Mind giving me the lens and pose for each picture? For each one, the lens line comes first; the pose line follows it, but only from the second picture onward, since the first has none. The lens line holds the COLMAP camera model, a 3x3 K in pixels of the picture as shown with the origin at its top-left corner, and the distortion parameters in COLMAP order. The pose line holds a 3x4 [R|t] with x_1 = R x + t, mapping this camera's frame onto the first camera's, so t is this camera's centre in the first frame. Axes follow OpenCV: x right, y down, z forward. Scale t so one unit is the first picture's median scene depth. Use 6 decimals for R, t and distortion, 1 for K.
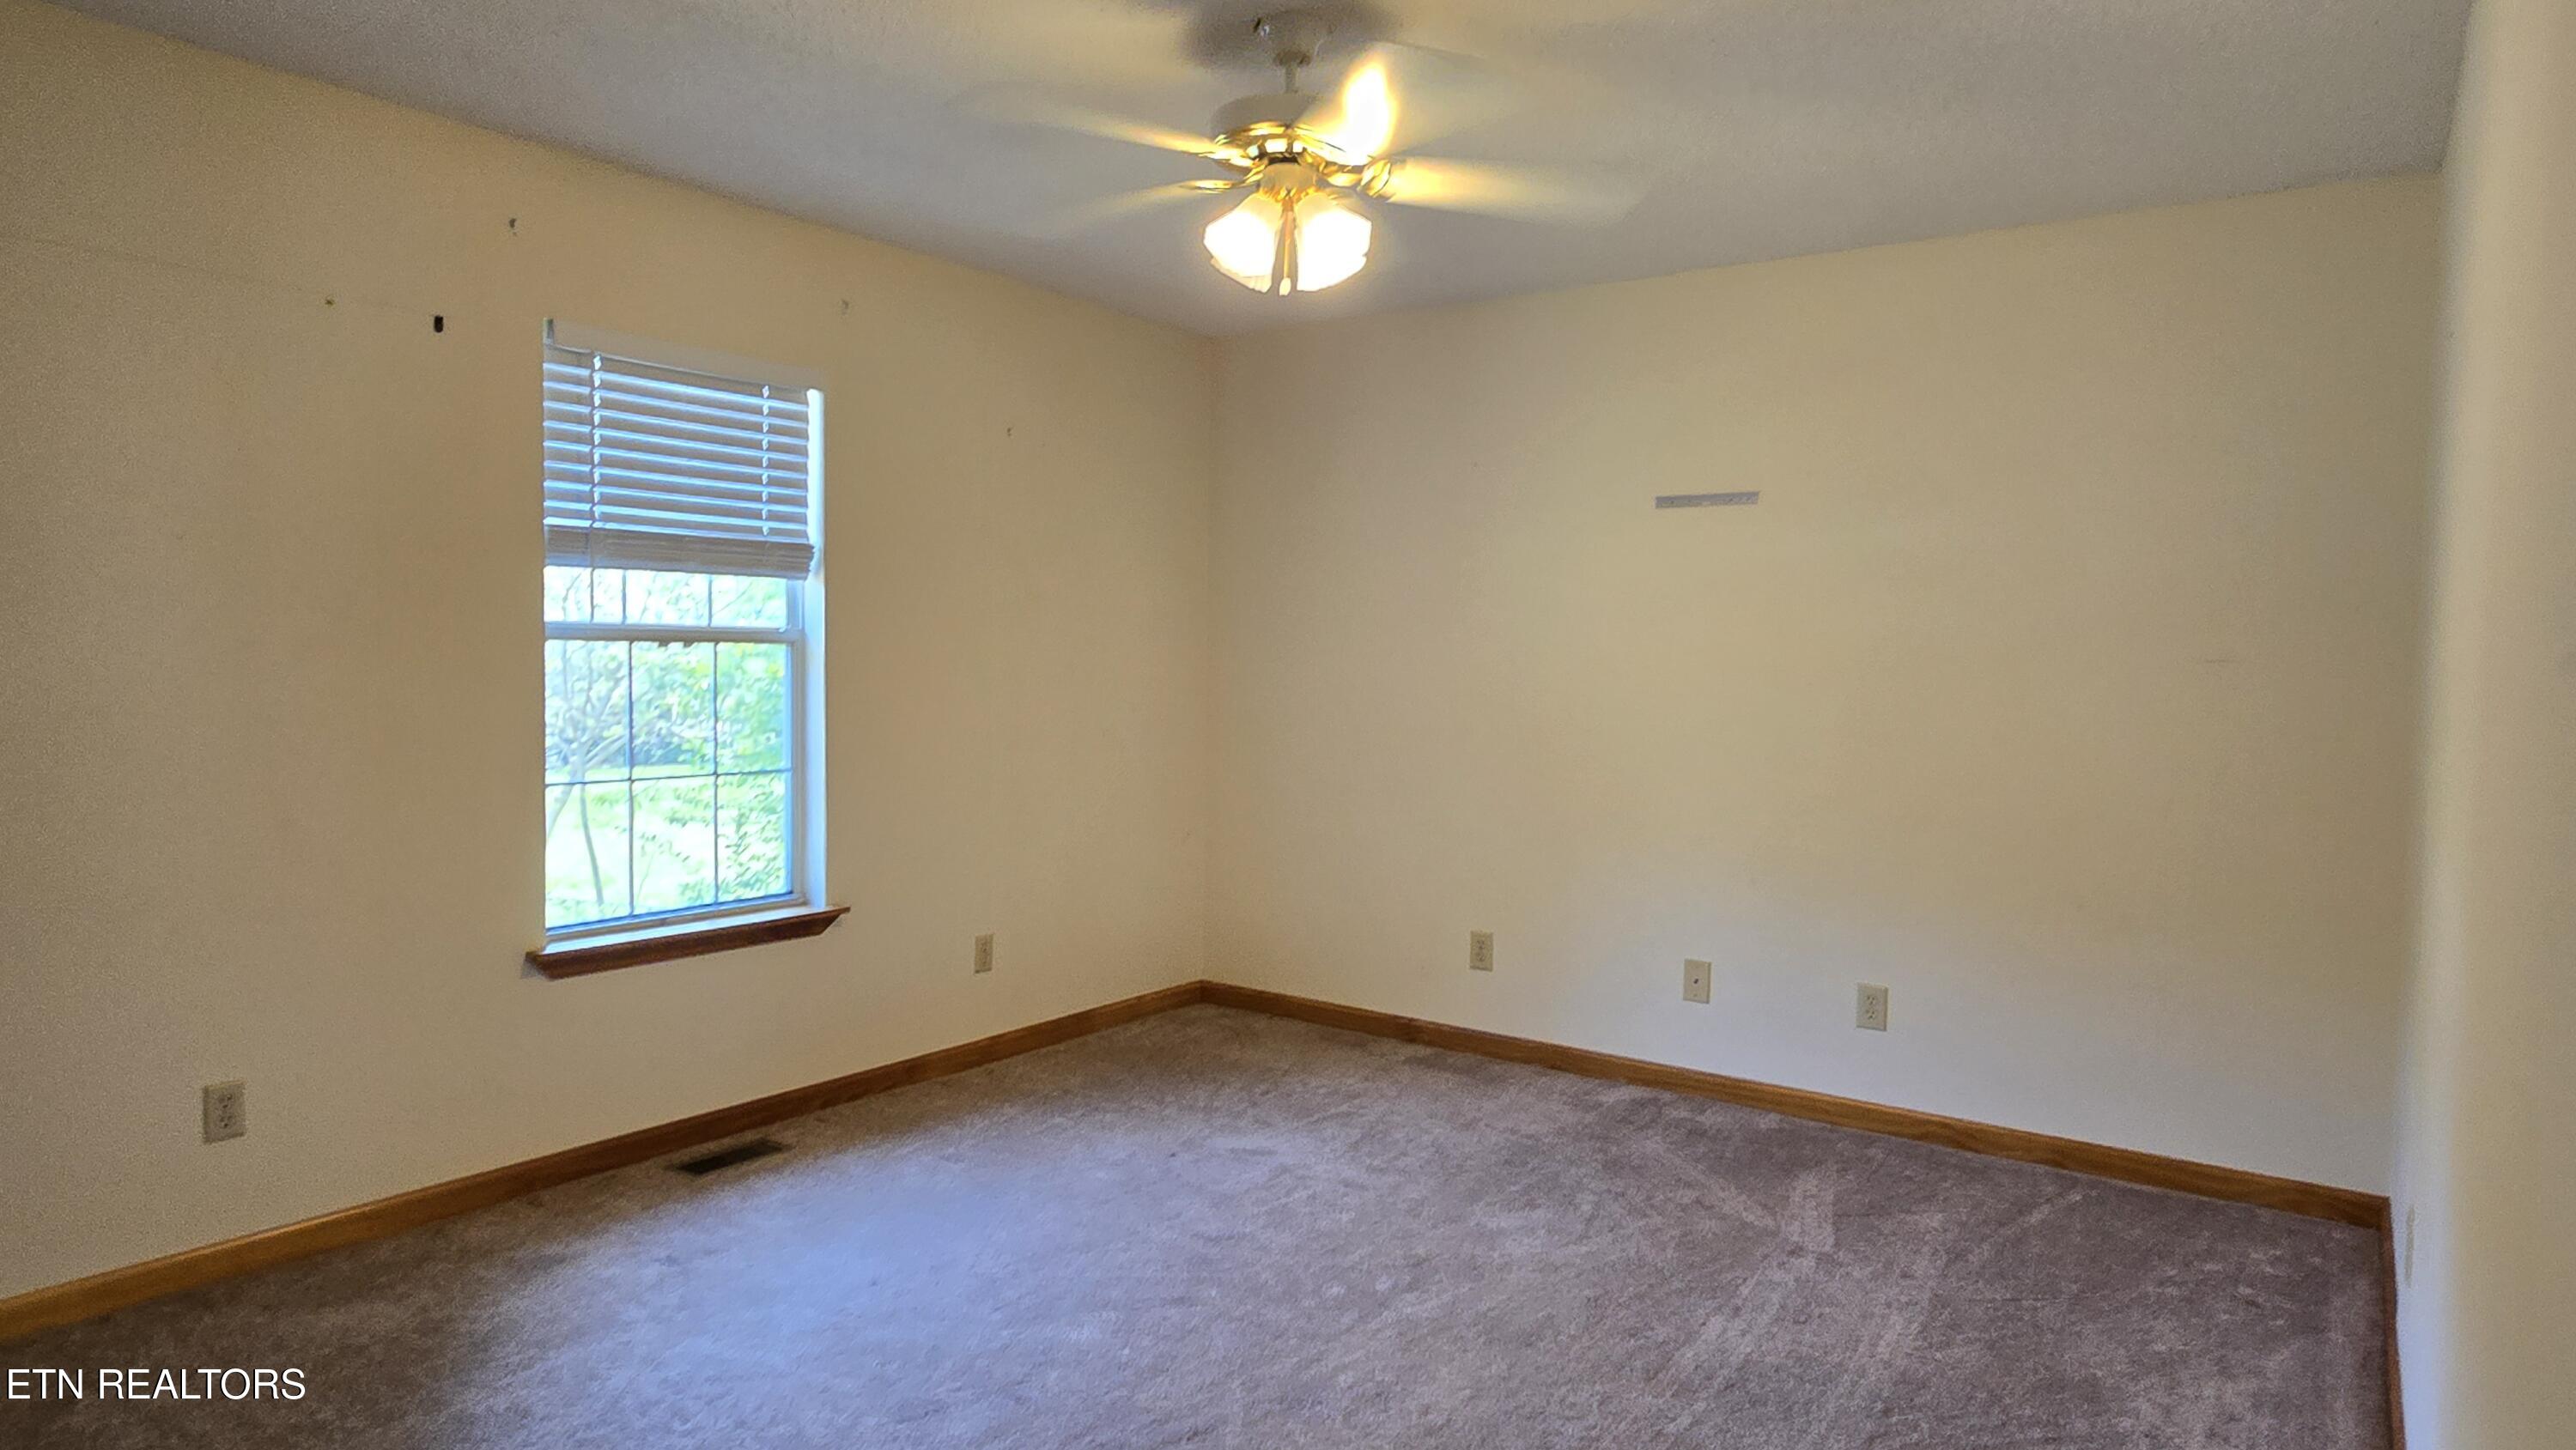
lens RADIAL K [[1475.8, 0, 1295.9], [0, 1475.8, 724.0], [0, 0, 1]] dist [-0.002236, 0.001593]
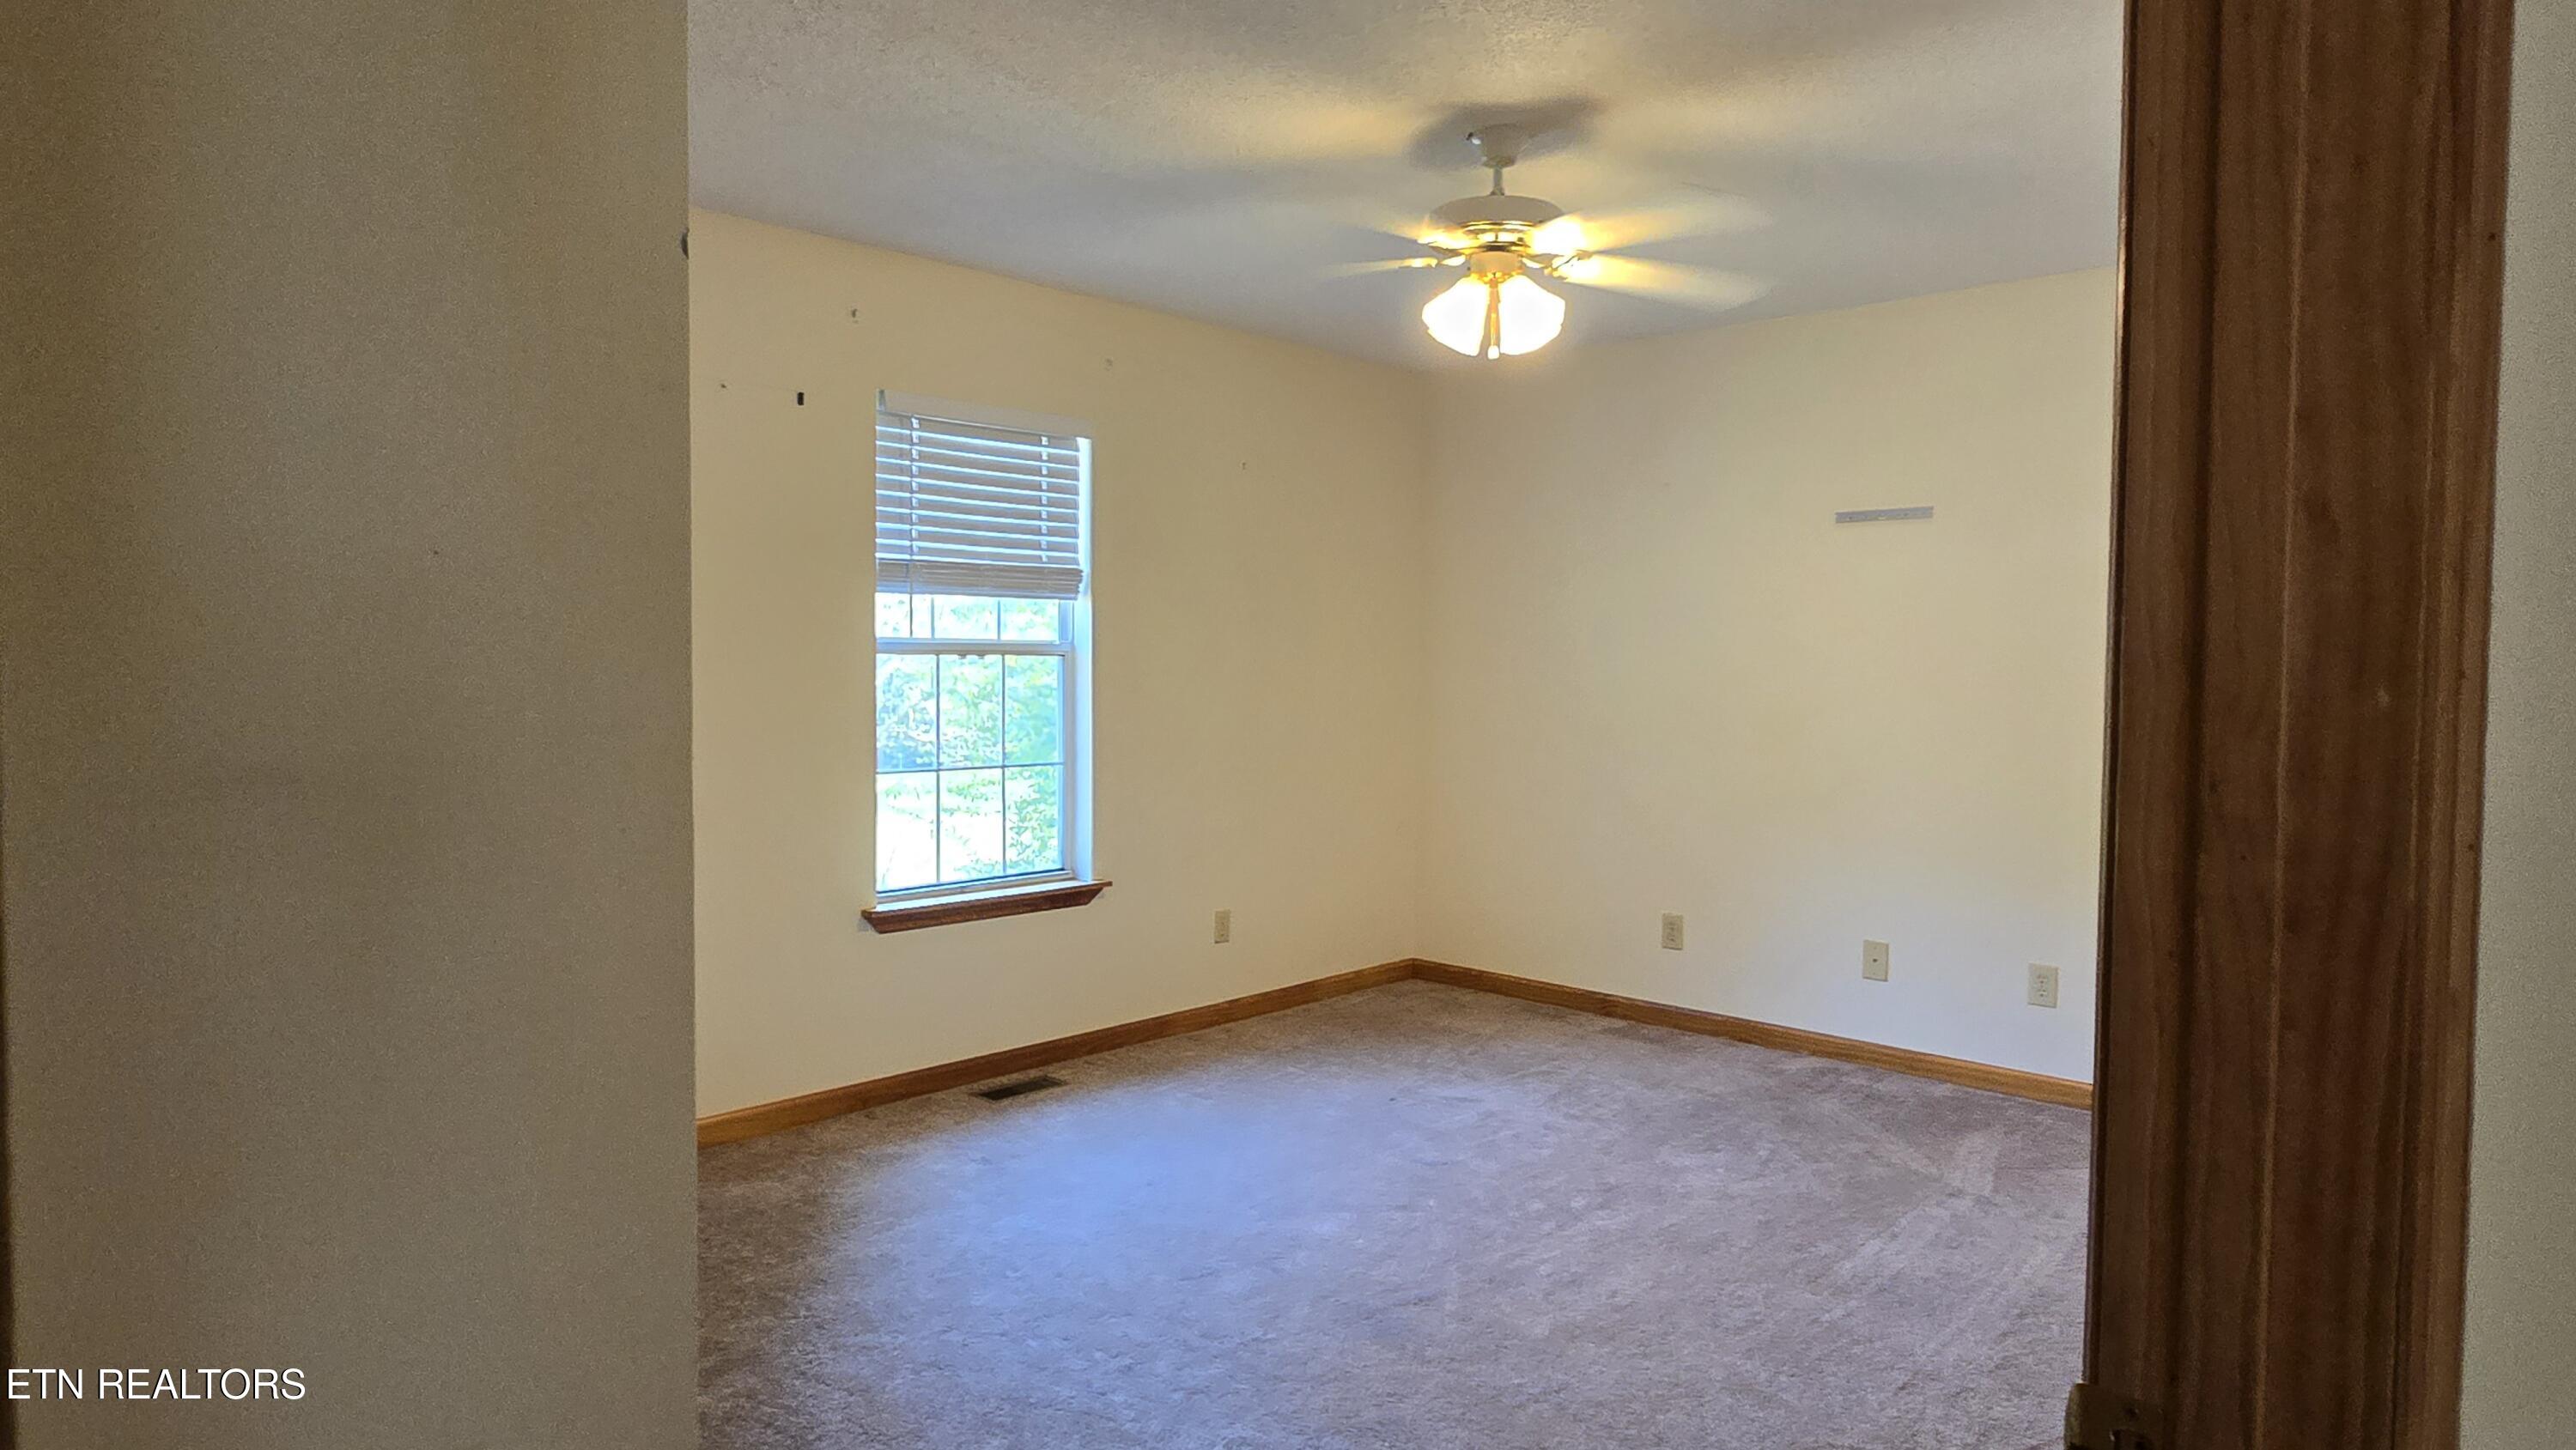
lens RADIAL K [[1475.8, 0, 1293.5], [0, 1475.8, 718.2], [0, 0, 1]] dist [-0.002236, 0.001593]
pose [[0.990667, -0.001633, -0.136296, -0.003374], [0.000520, 0.999966, -0.008203, 0.006456], [0.136305, 0.008056, 0.990634, -0.156785]]
